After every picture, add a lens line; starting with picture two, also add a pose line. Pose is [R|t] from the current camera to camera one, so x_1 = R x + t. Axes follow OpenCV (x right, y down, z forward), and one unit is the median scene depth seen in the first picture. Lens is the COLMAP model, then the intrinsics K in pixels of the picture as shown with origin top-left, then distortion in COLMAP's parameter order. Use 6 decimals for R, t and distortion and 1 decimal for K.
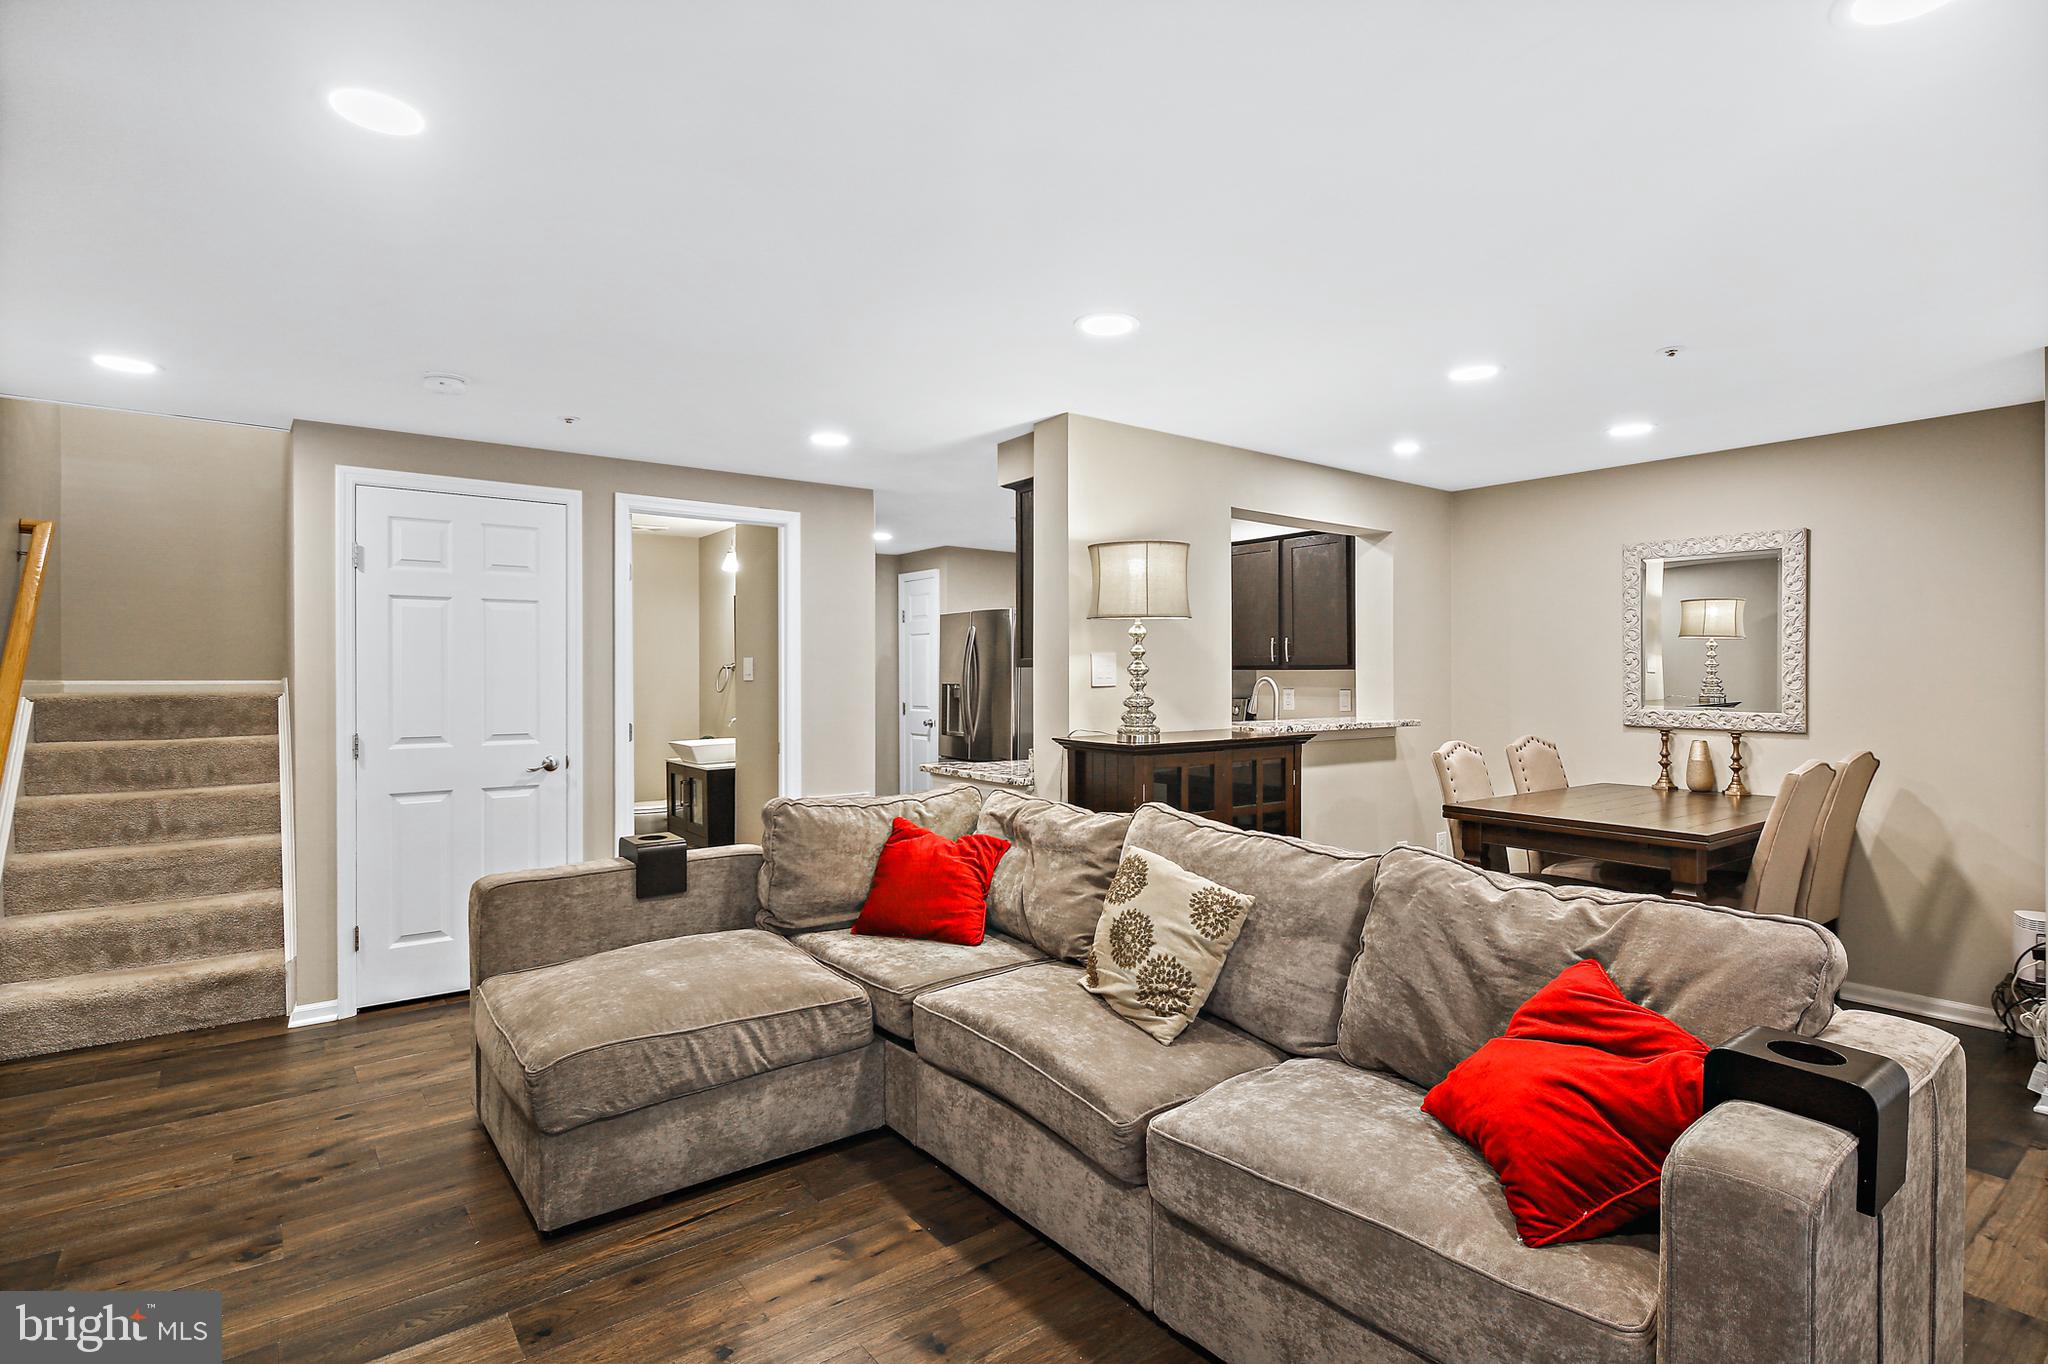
lens RADIAL K [[1003.4, 0, 1020.2], [0, 1003.4, 678.9], [0, 0, 1]] dist [0.007305, -0.005302]
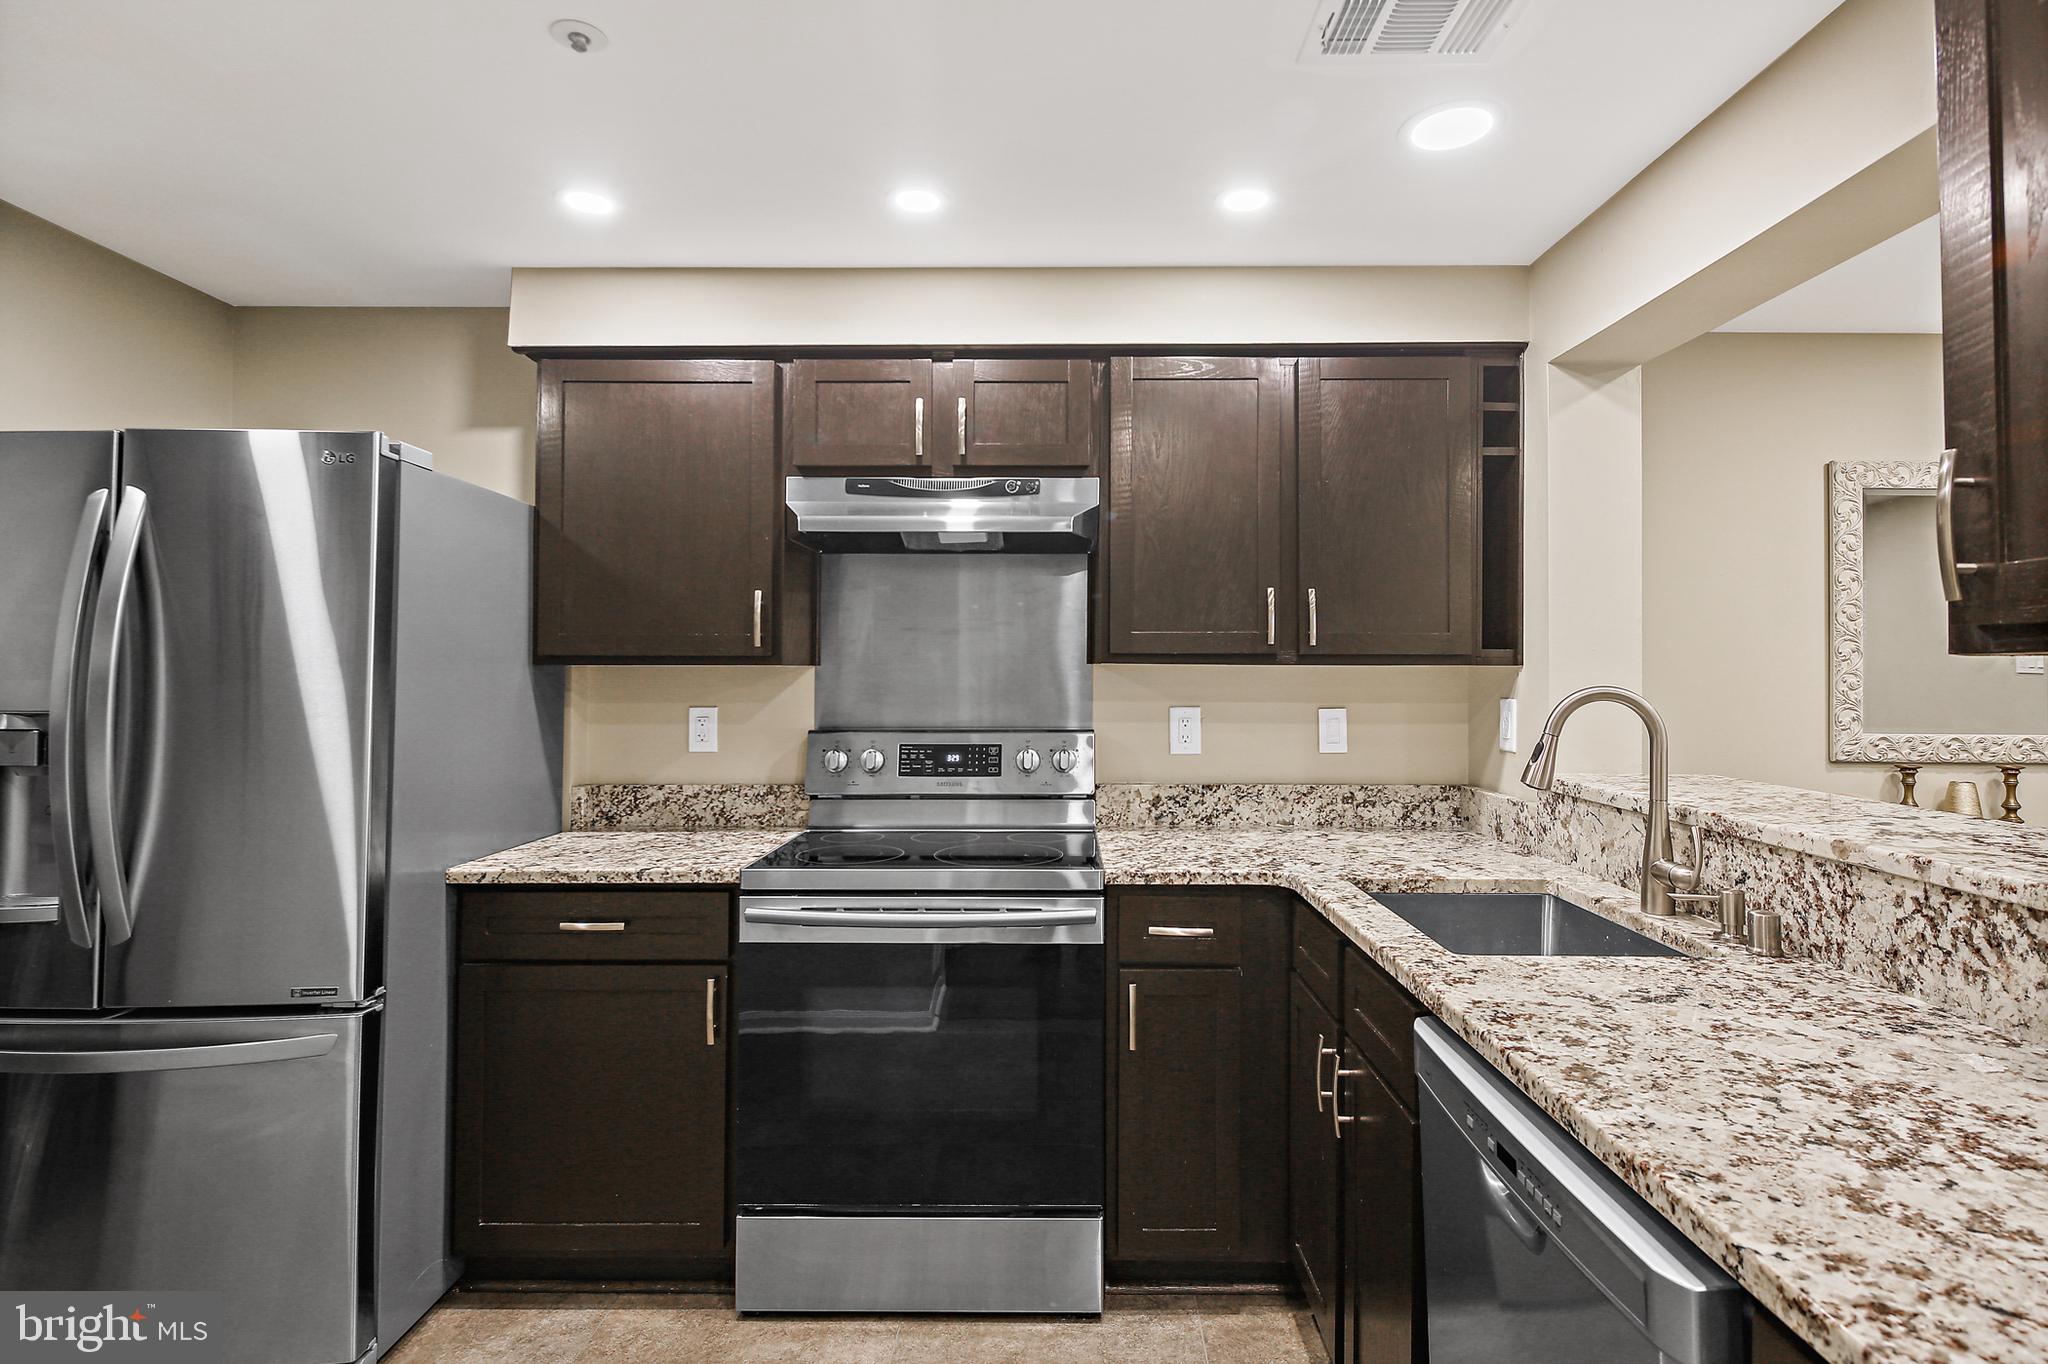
lens RADIAL K [[1003.4, 0, 1037.6], [0, 1003.4, 665.5], [0, 0, 1]] dist [0.007305, -0.005302]
pose [[0.603606, 0.008119, 0.797241, -0.176623], [0.000750, 0.999942, -0.010751, -0.005134], [-0.797282, 0.007087, 0.603565, 1.089616]]
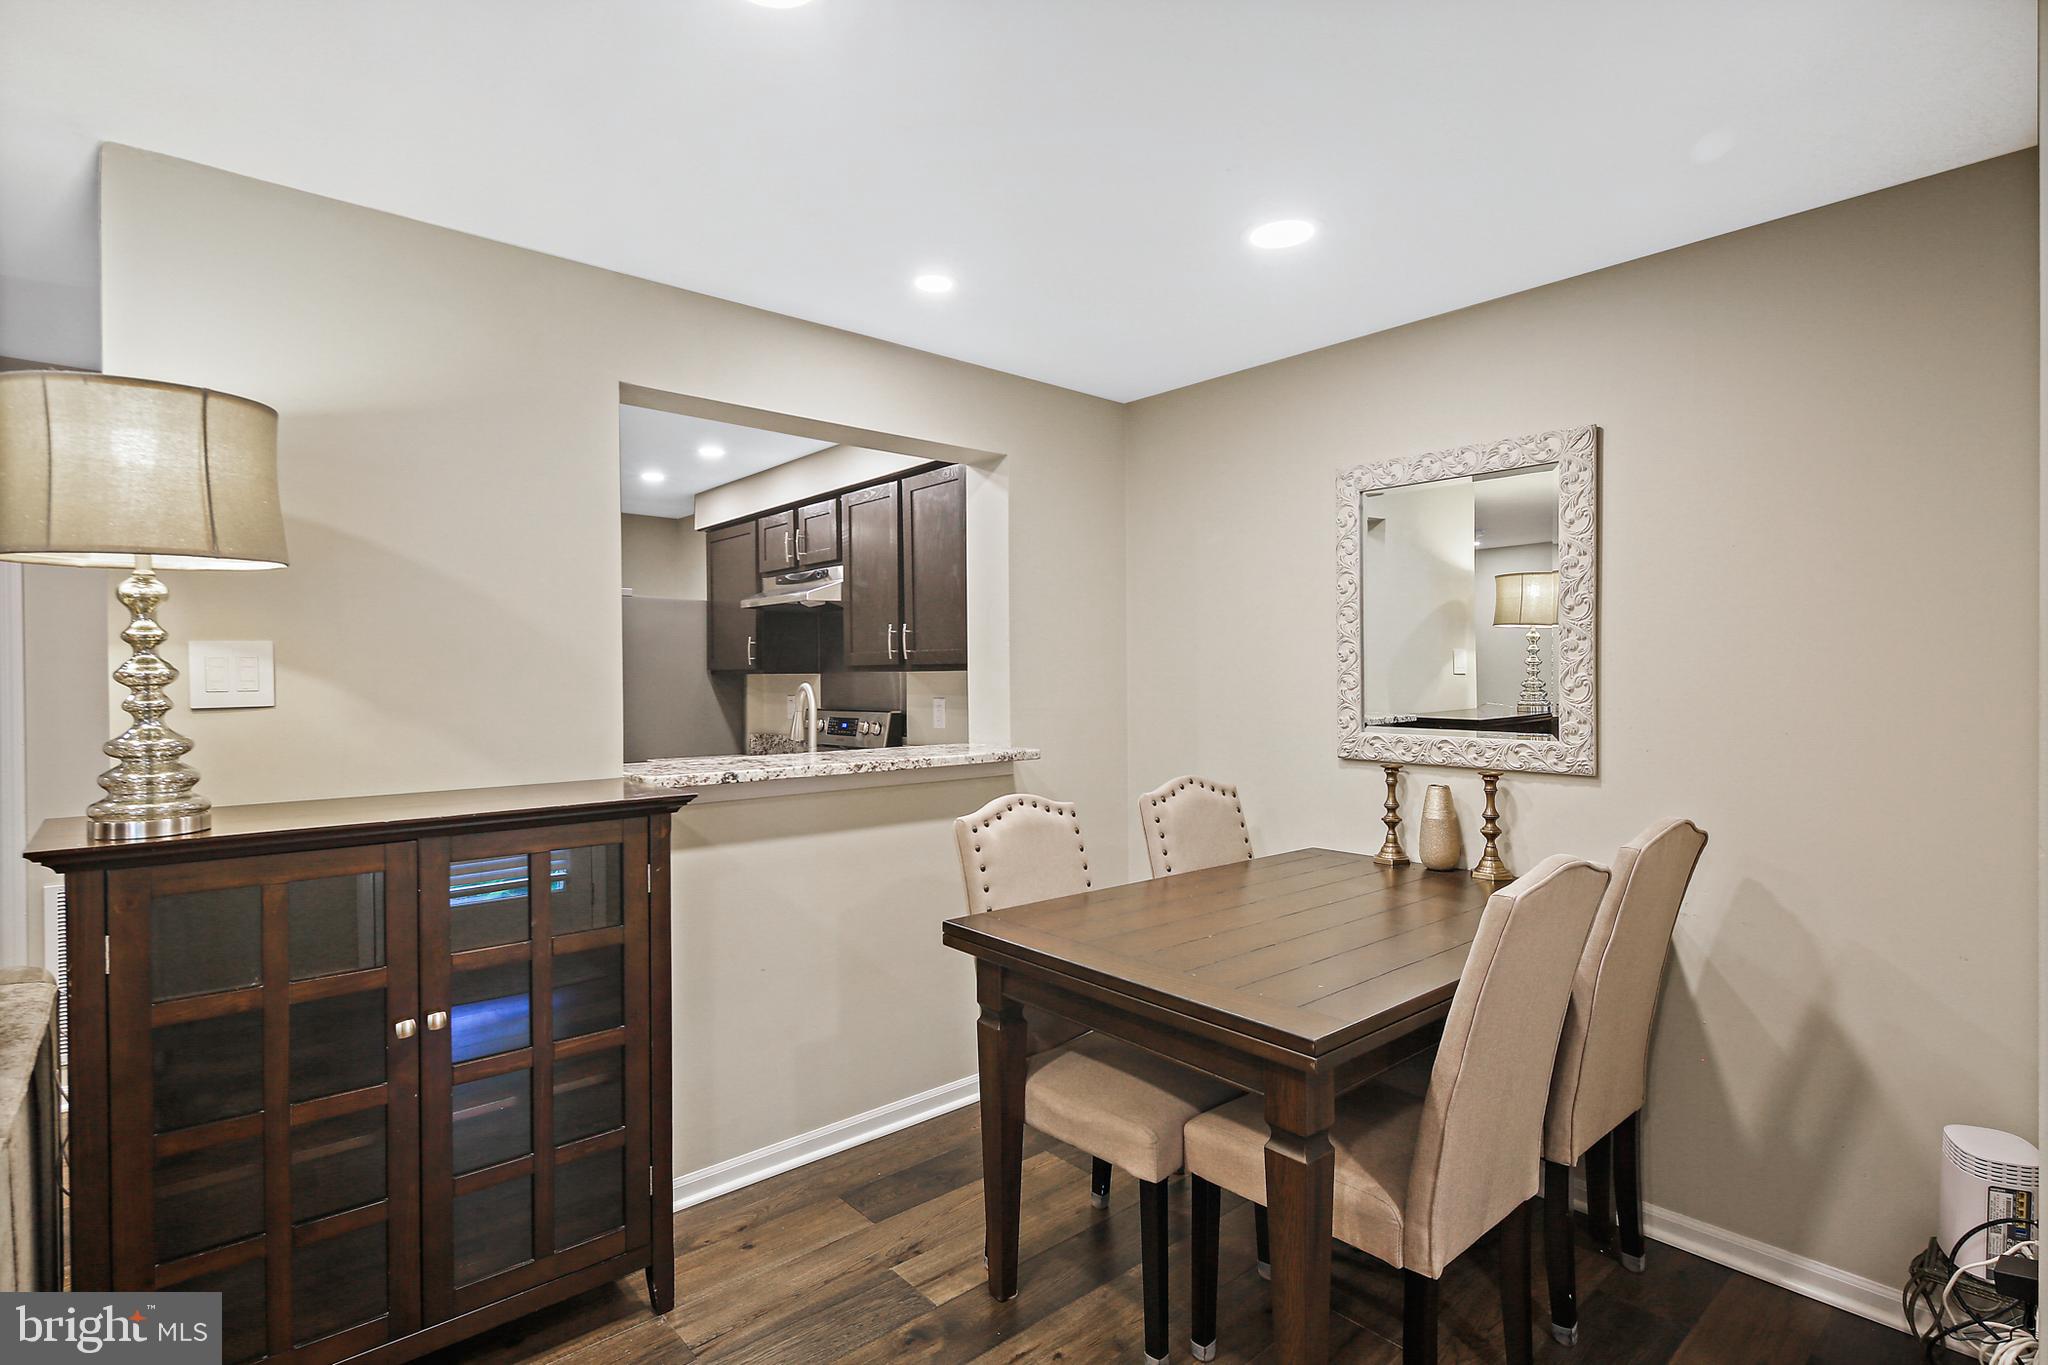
lens RADIAL K [[1003.4, 0, 1022.6], [0, 1003.4, 683.6], [0, 0, 1]] dist [0.007305, -0.005302]
pose [[0.997623, -0.005415, 0.068699, 0.389489], [0.005102, 0.999976, 0.004737, -0.004318], [-0.068723, -0.004375, 0.997626, 0.419117]]
